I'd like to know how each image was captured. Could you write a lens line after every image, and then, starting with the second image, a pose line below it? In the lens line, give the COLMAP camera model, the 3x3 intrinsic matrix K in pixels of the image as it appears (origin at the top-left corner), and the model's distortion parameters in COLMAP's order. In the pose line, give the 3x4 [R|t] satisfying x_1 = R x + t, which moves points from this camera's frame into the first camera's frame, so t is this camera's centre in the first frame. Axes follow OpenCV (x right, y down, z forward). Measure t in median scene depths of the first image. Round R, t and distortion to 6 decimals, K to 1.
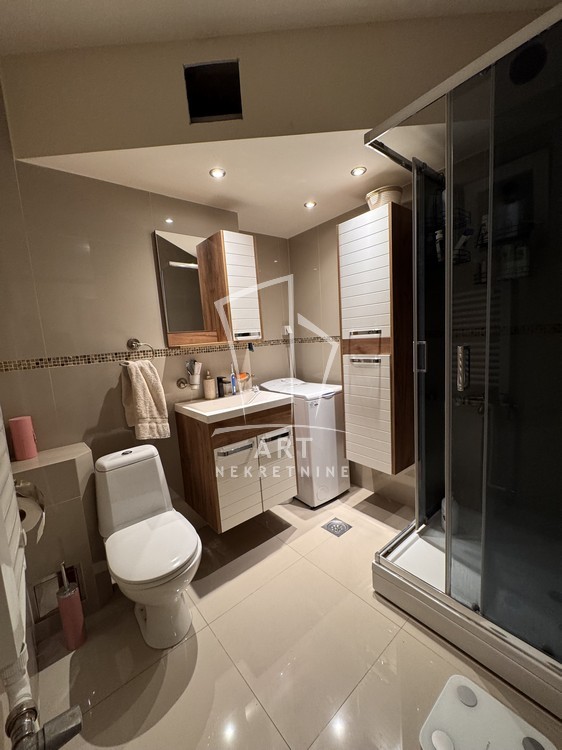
lens RADIAL K [[299.5, 0, 280.7], [0, 299.5, 375.1], [0, 0, 1]] dist [-0.003304, 0.000835]
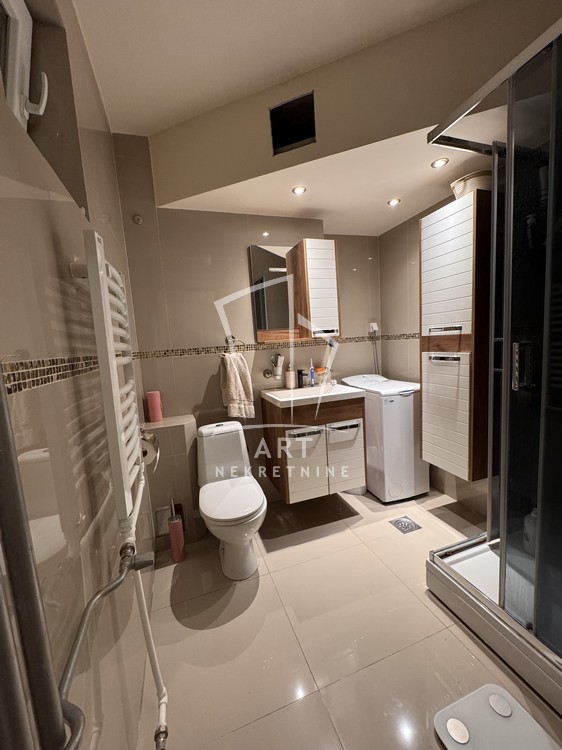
lens RADIAL K [[299.5, 0, 281.2], [0, 299.5, 375.6], [0, 0, 1]] dist [-0.003304, 0.000835]
pose [[0.936083, 0.046686, -0.348667, 0.151149], [-0.043109, 0.998908, 0.018016, 0.013460], [0.349128, -0.001834, 0.937073, -0.091929]]
